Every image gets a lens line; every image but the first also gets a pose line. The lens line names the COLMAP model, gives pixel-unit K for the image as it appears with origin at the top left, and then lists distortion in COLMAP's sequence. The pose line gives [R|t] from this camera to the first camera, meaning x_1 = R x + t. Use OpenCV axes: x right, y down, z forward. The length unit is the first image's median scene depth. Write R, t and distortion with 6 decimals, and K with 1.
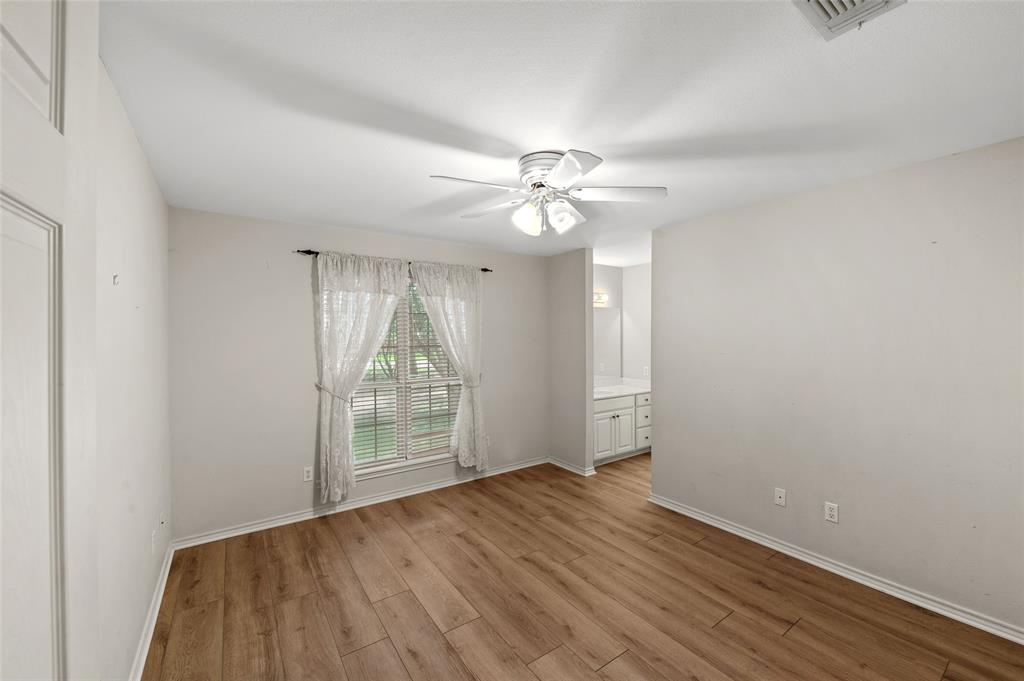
lens RADIAL K [[412.0, 0, 516.3], [0, 412.0, 337.7], [0, 0, 1]] dist [-0.002137, -0.000211]
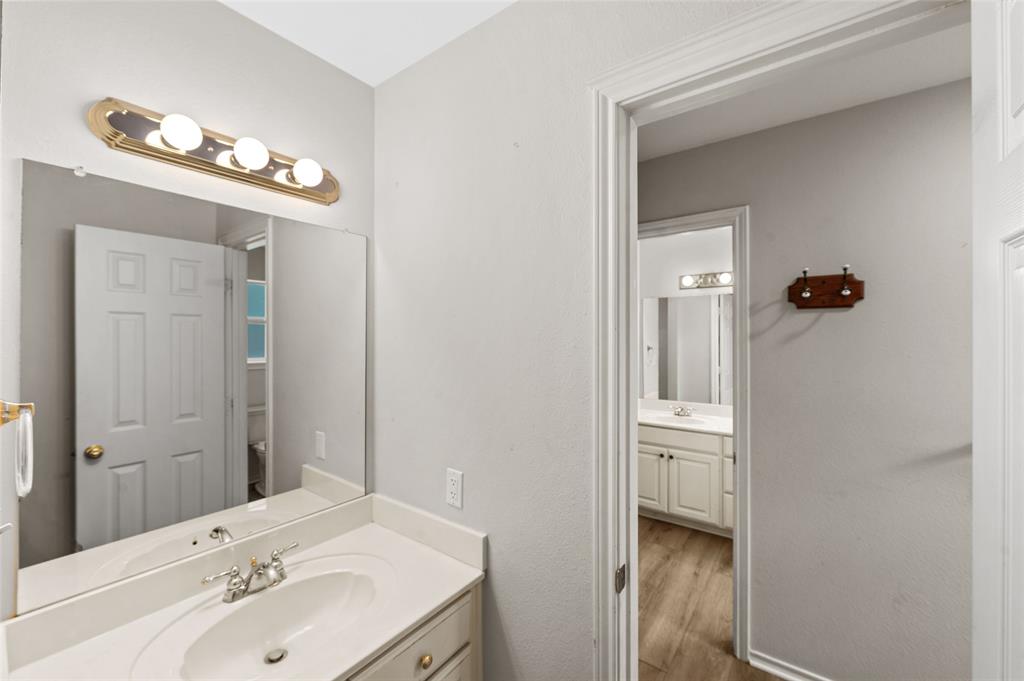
lens RADIAL K [[412.0, 0, 514.3], [0, 412.0, 336.1], [0, 0, 1]] dist [-0.002137, -0.000211]
pose [[0.318594, 0.004520, -0.947881, 0.783463], [0.000520, 0.999988, 0.004943, -0.007955], [0.947891, -0.002068, 0.318588, 0.541645]]
